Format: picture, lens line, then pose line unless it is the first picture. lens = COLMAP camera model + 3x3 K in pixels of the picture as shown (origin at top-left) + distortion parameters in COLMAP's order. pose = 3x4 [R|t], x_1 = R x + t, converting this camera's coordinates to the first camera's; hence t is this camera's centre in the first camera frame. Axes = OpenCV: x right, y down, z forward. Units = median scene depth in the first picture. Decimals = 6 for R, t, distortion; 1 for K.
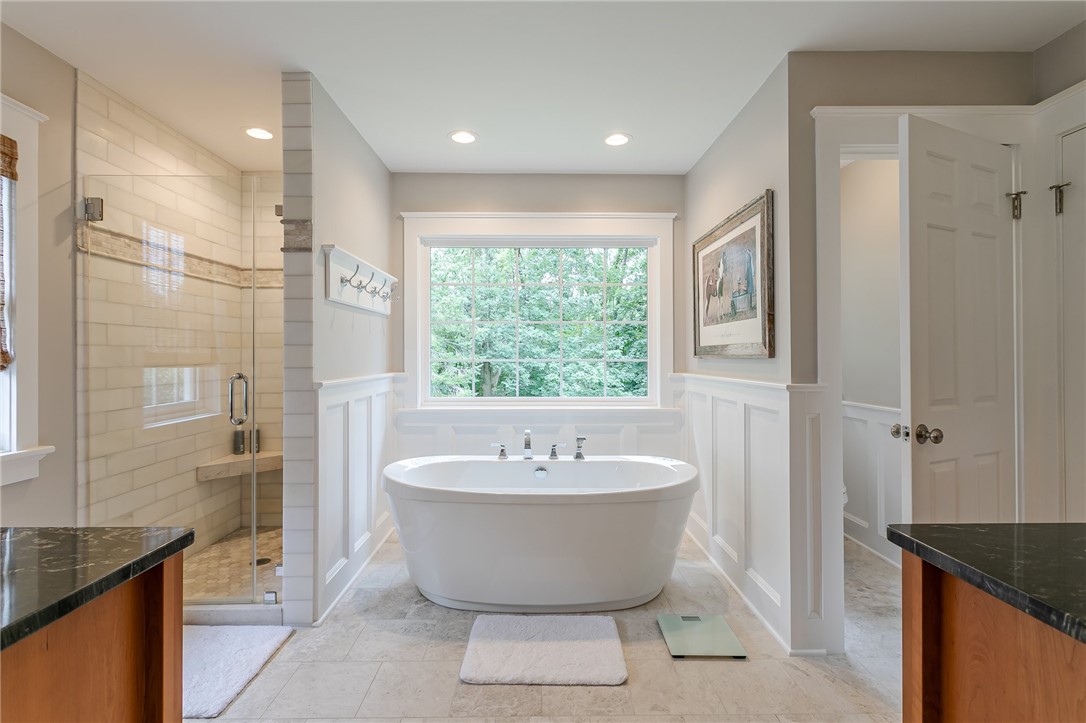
lens RADIAL K [[510.4, 0, 544.3], [0, 510.4, 356.5], [0, 0, 1]] dist [-0.000967, 0.001838]
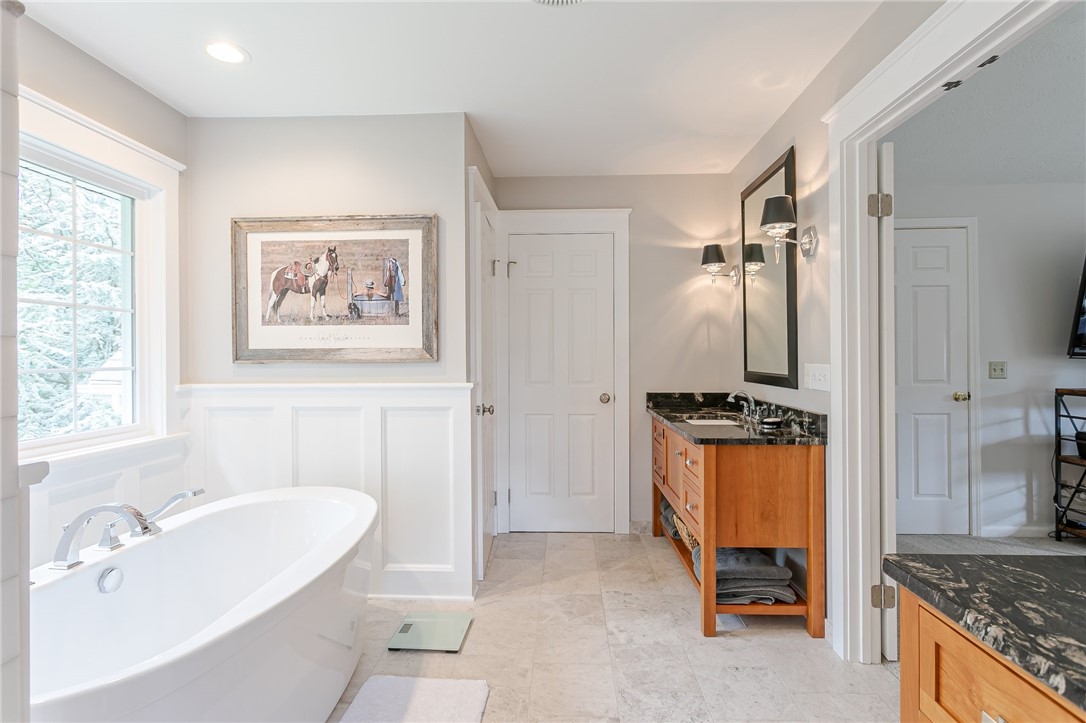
lens RADIAL K [[541.0, 0, 541.5], [0, 541.0, 356.2], [0, 0, 1]] dist [-0.003723, 0.000361]
pose [[0.054120, -0.001961, 0.998533, -1.659172], [0.005097, 0.999986, 0.001687, -0.023301], [-0.998521, 0.004999, 0.054129, 1.534447]]
